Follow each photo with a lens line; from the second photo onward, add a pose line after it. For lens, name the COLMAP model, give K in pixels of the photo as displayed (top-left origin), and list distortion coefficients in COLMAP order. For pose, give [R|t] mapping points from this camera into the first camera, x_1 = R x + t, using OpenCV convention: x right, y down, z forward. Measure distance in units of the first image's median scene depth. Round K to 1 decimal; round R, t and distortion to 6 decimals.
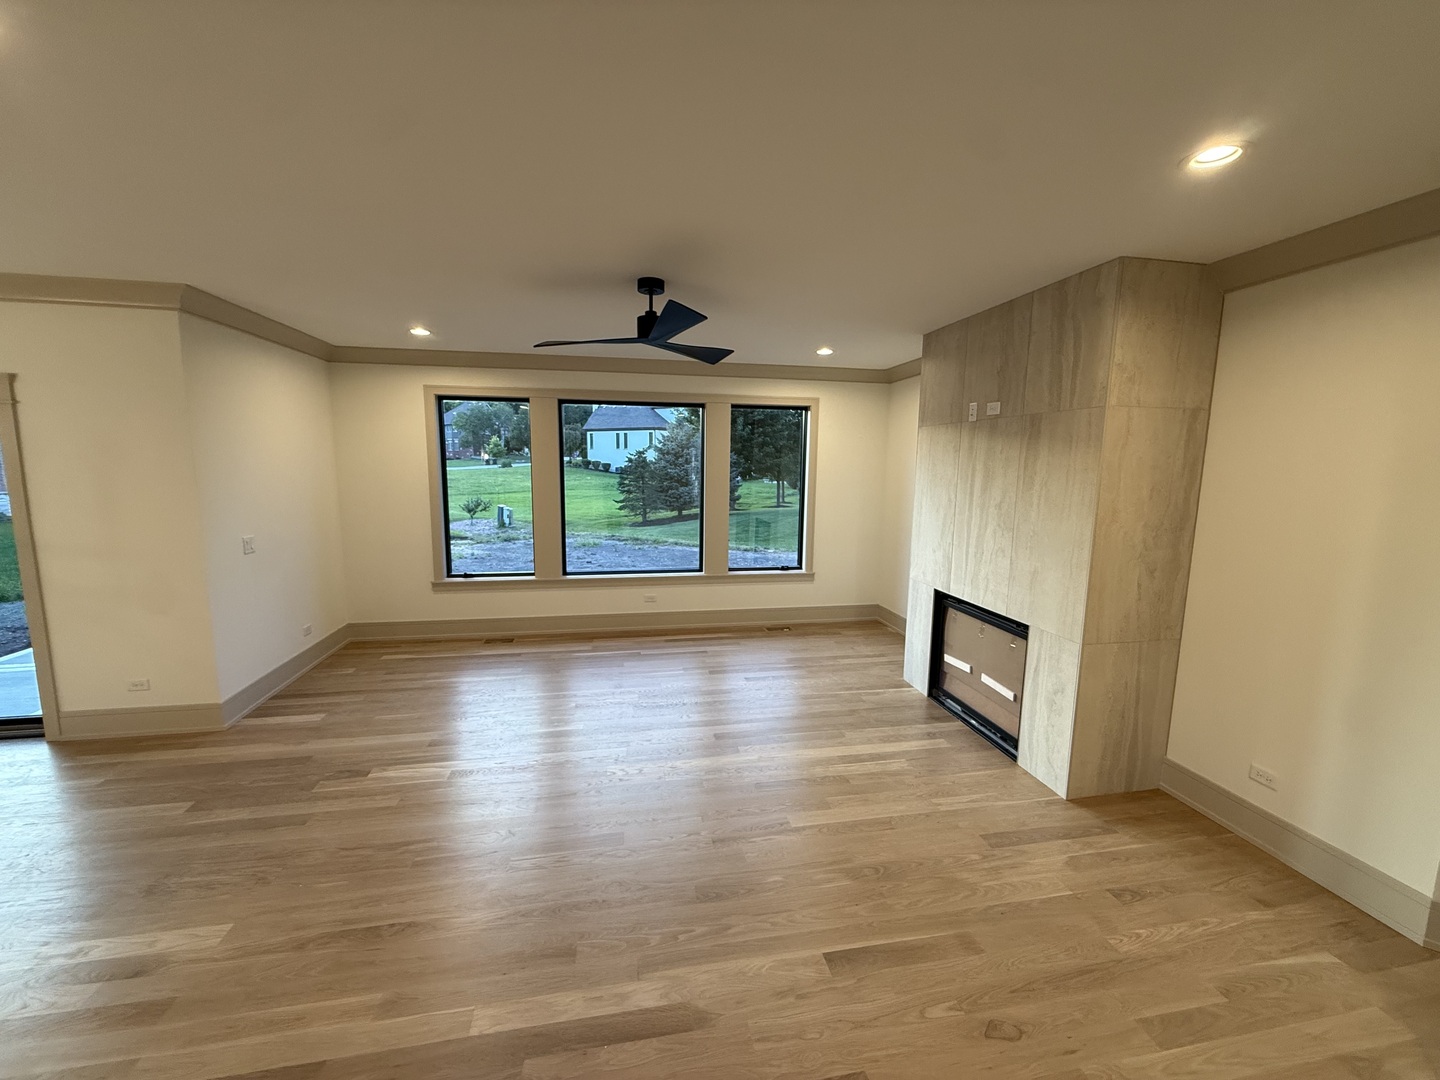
lens RADIAL K [[572.1, 0, 715.9], [0, 572.1, 538.5], [0, 0, 1]] dist [0.000974, 0.000166]
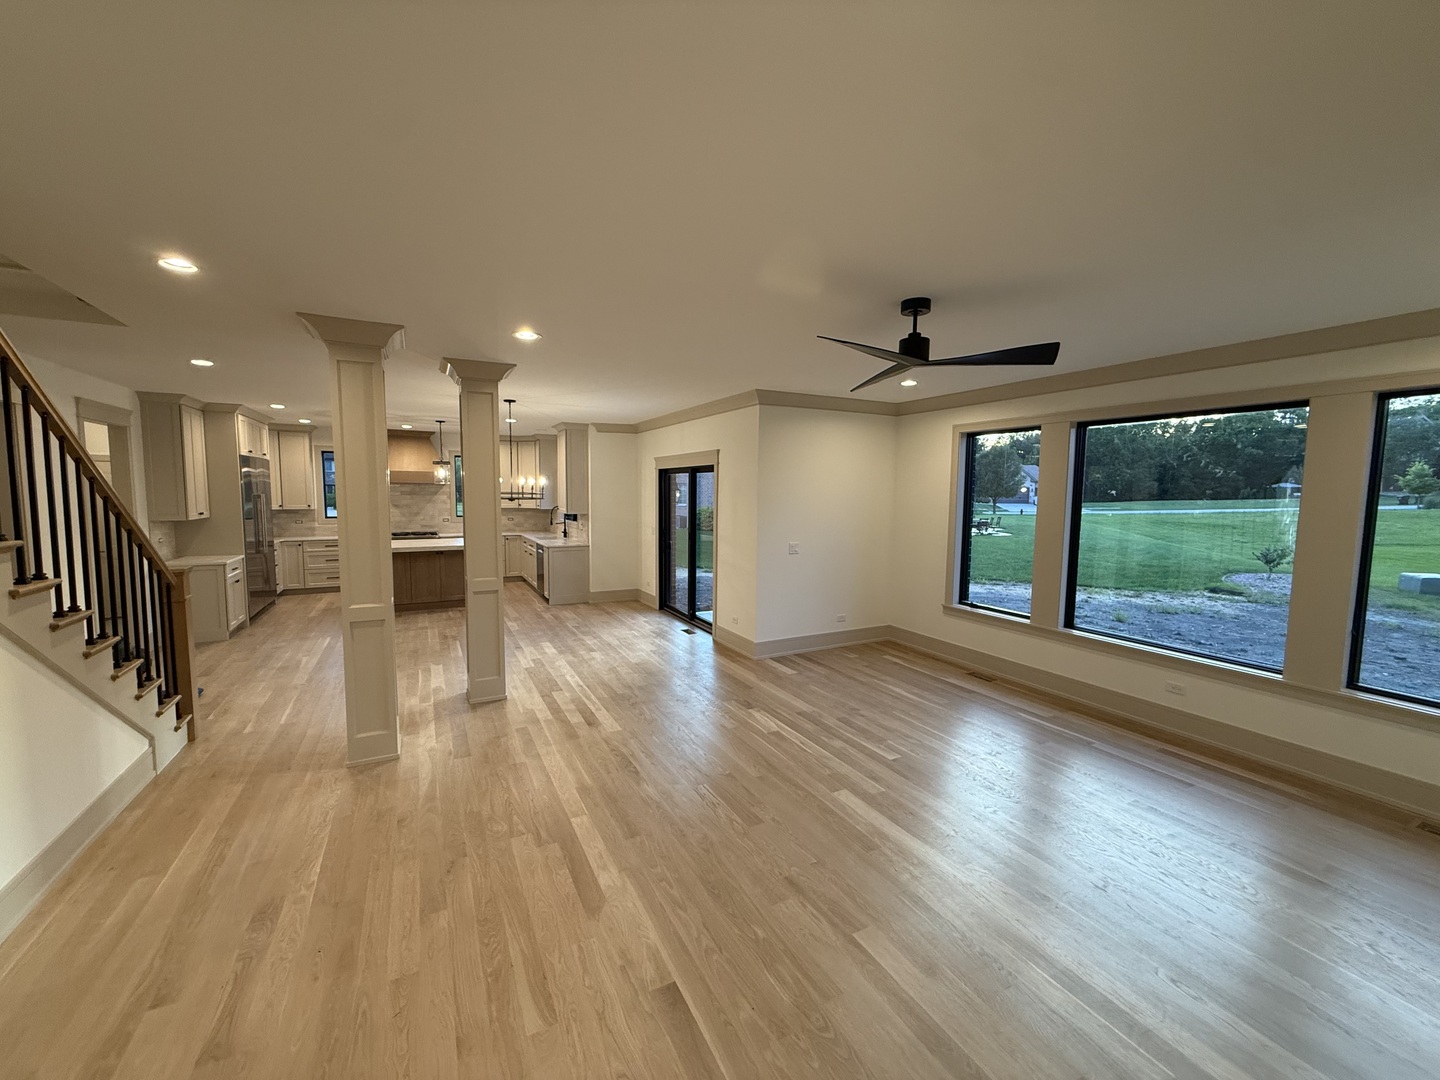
lens RADIAL K [[572.1, 0, 715.9], [0, 572.1, 538.5], [0, 0, 1]] dist [0.000974, 0.000166]
pose [[0.290099, 0.071474, -0.954324, 0.553368], [-0.132790, 0.990567, 0.033823, -0.037831], [0.947739, 0.116913, 0.296854, 0.345911]]
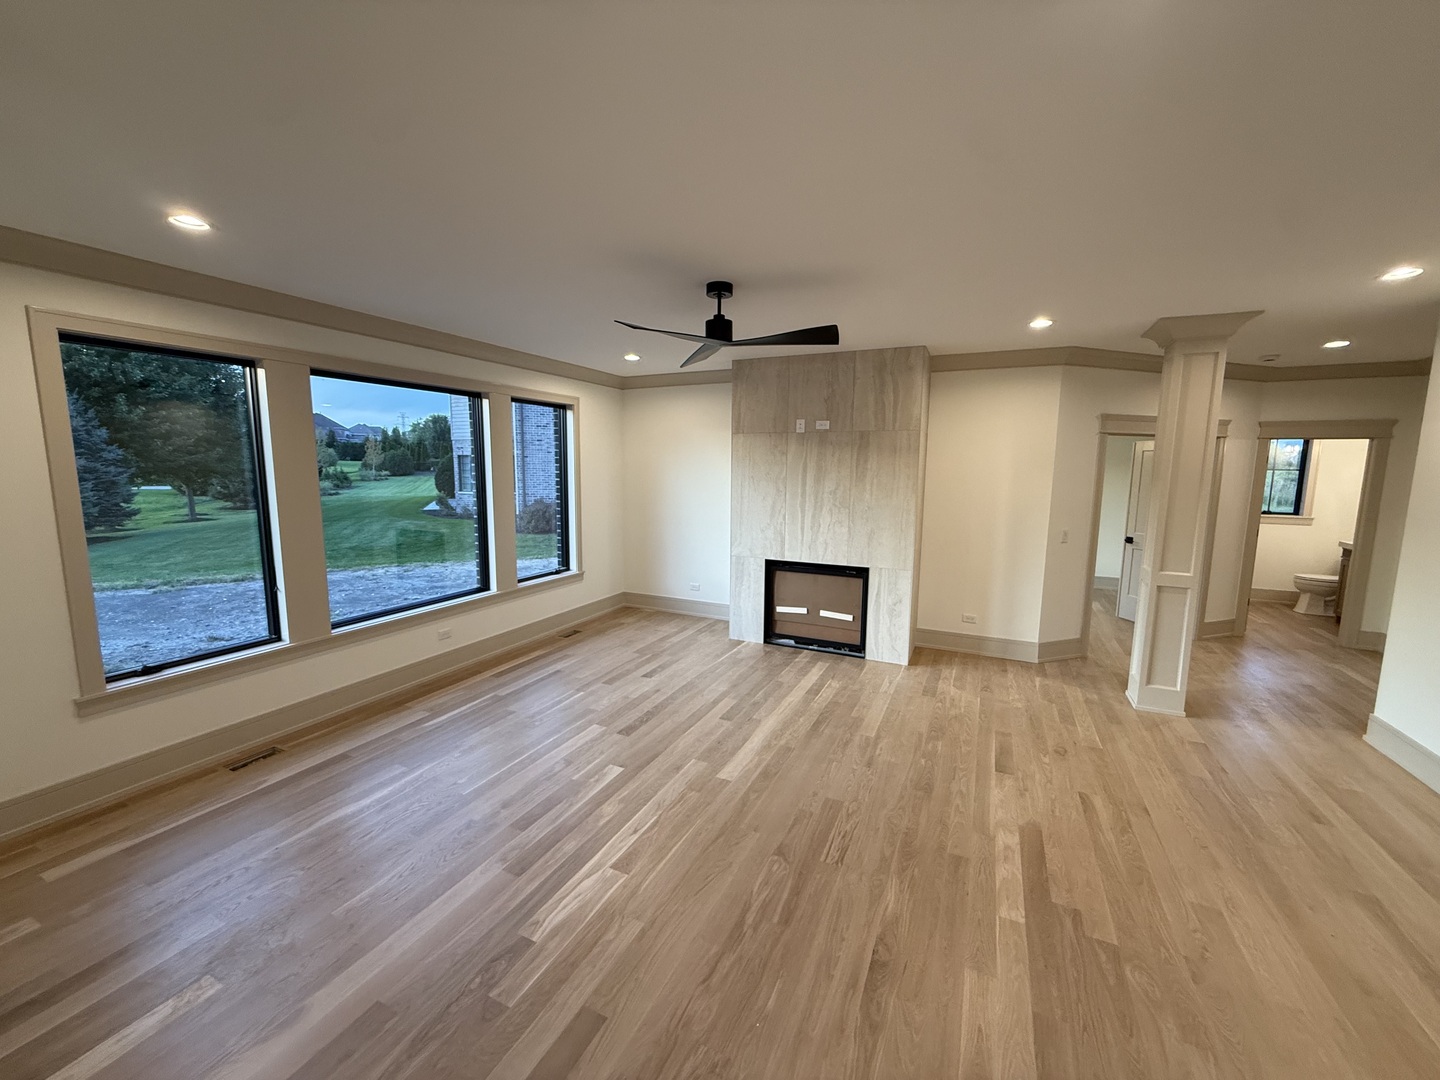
lens RADIAL K [[572.1, 0, 715.9], [0, 572.1, 538.5], [0, 0, 1]] dist [0.000974, 0.000166]
pose [[0.590293, -0.109917, 0.799670, -0.748415], [0.105219, 0.992710, 0.058782, -0.049437], [-0.800302, 0.049442, 0.597556, 0.322494]]
